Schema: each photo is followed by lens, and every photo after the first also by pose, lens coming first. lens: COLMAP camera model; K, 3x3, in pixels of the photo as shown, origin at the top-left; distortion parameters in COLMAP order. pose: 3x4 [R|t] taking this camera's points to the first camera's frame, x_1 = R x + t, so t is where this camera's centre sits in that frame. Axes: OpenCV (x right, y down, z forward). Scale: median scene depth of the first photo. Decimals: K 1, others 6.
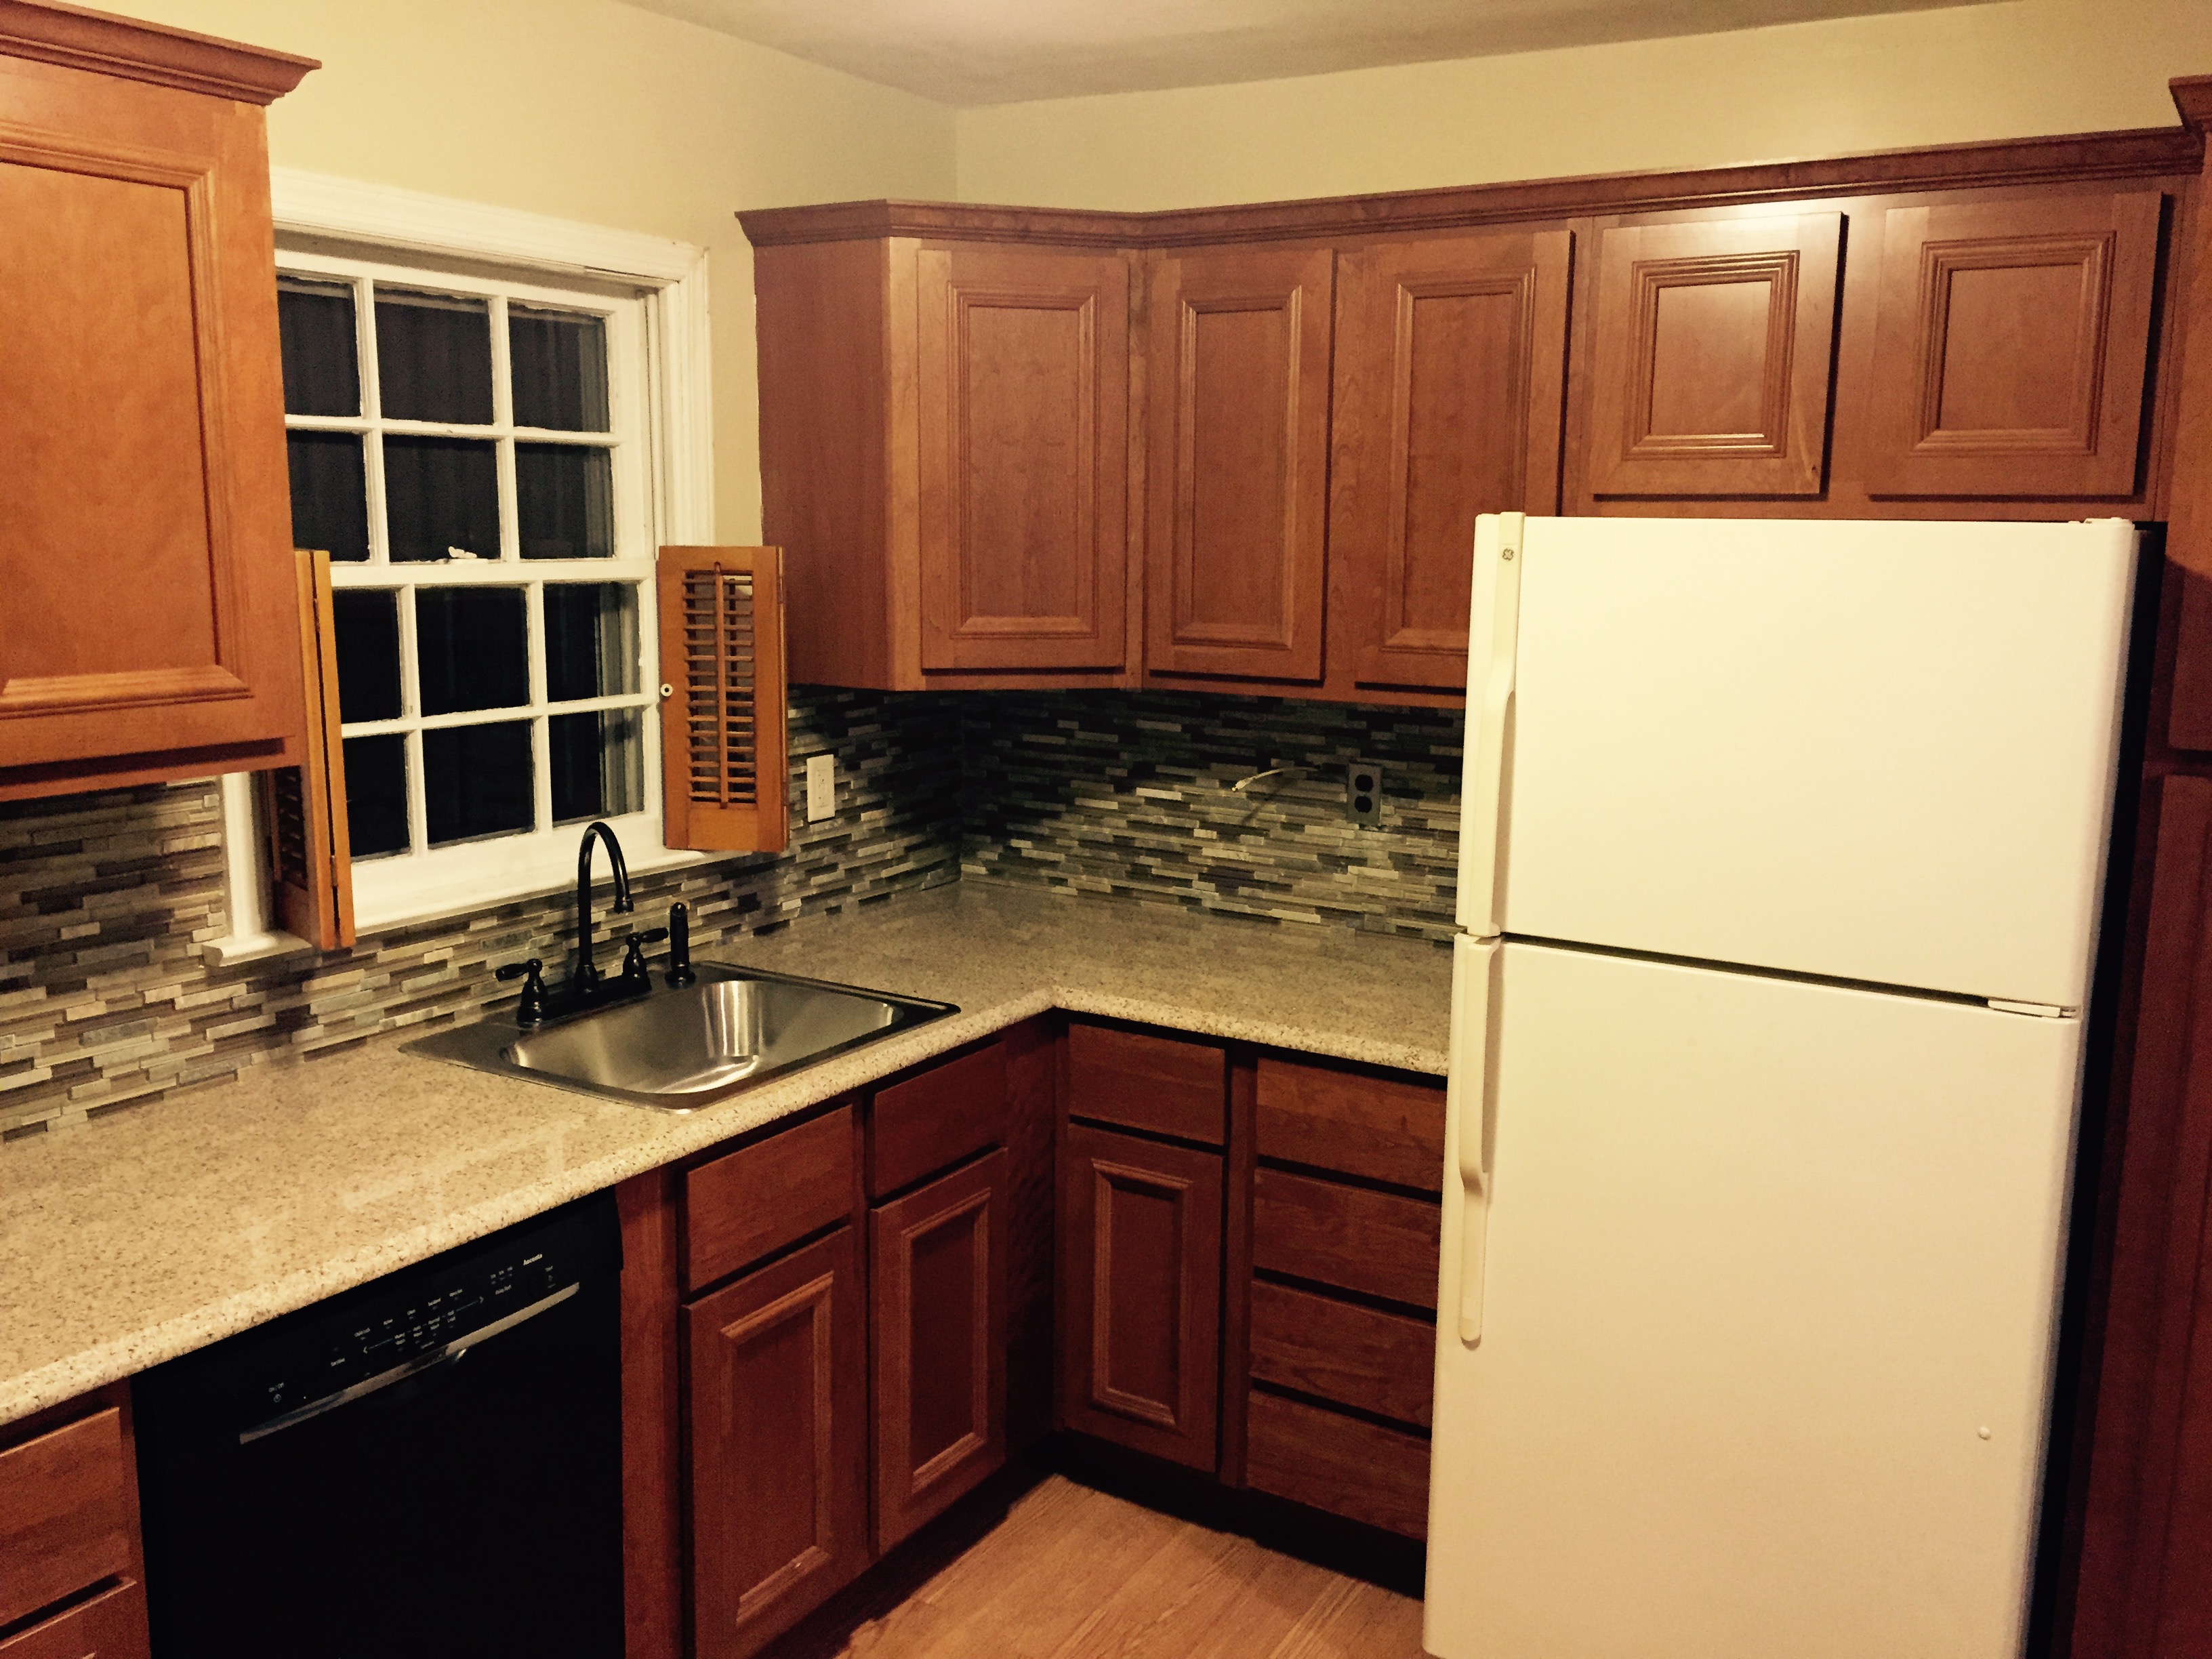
lens RADIAL K [[1921.4, 0, 1106.0], [0, 1921.4, 829.5], [0, 0, 1]] dist [0.108448, -0.146682]
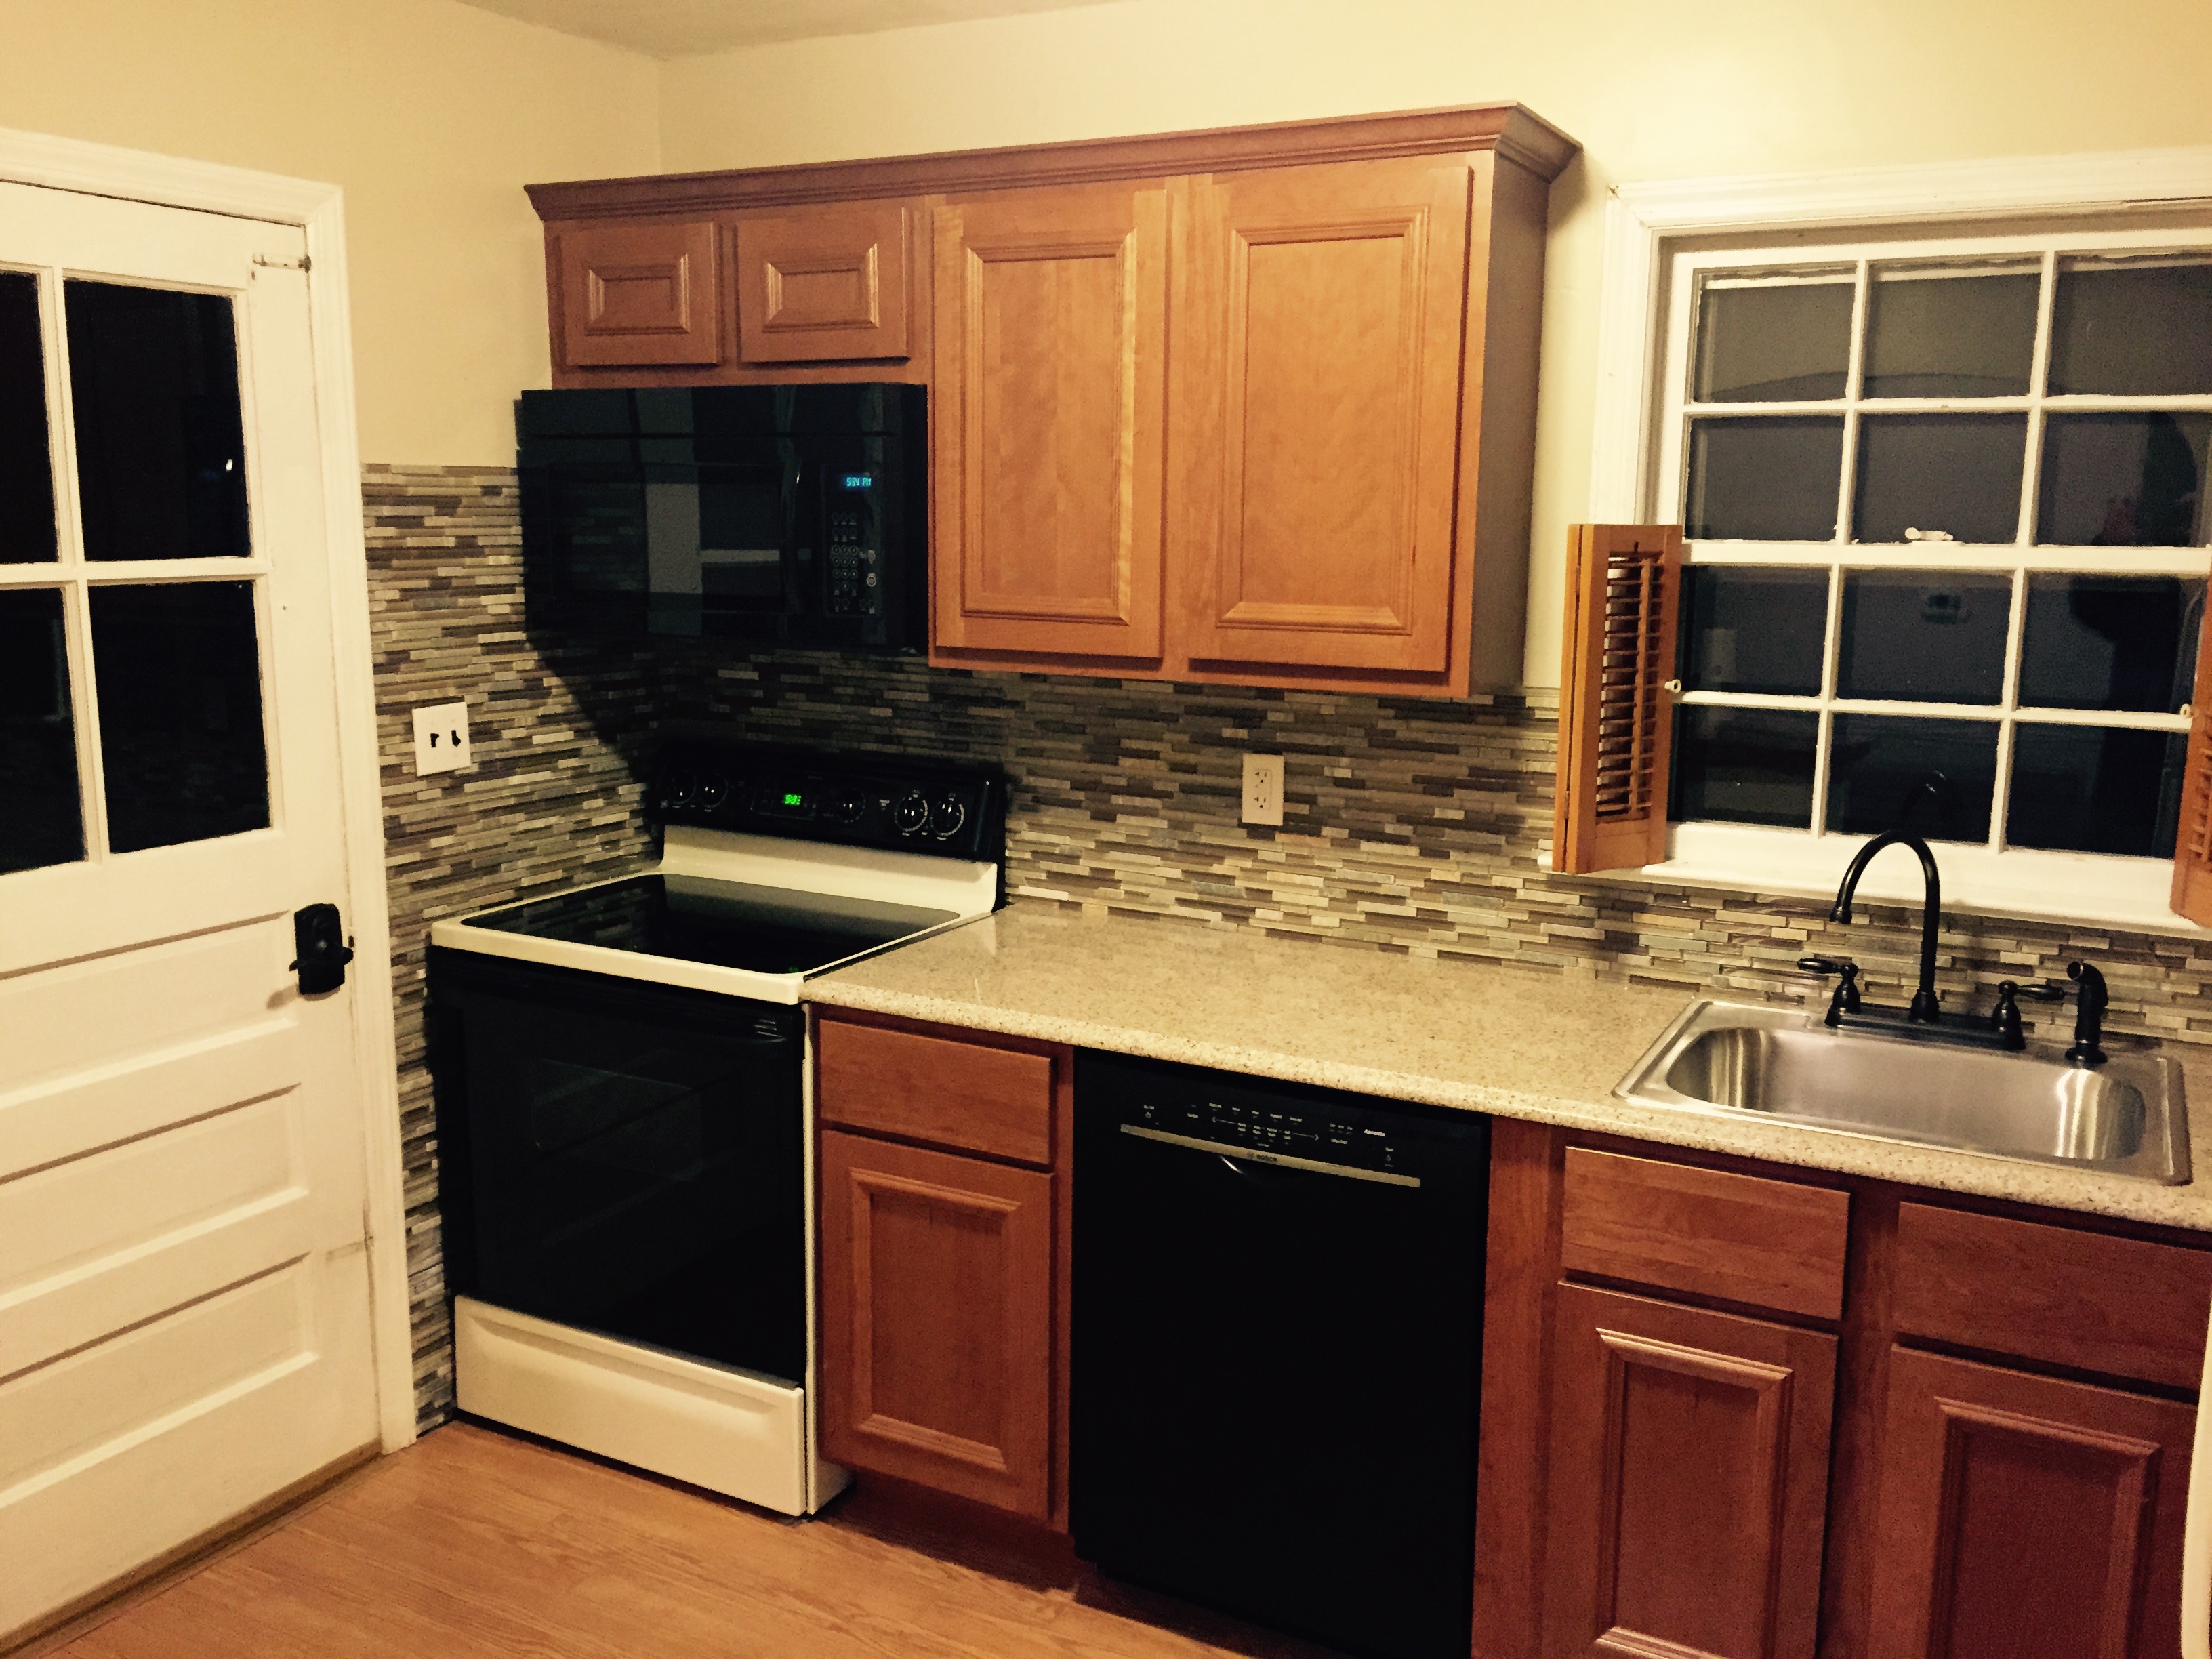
lens RADIAL K [[1921.4, 0, 1106.0], [0, 1921.4, 829.5], [0, 0, 1]] dist [0.108448, -0.146682]
pose [[0.058921, 0.157745, -0.985720, 0.718921], [-0.176859, 0.973465, 0.145212, -0.082772], [0.982471, 0.165777, 0.085256, 0.651558]]
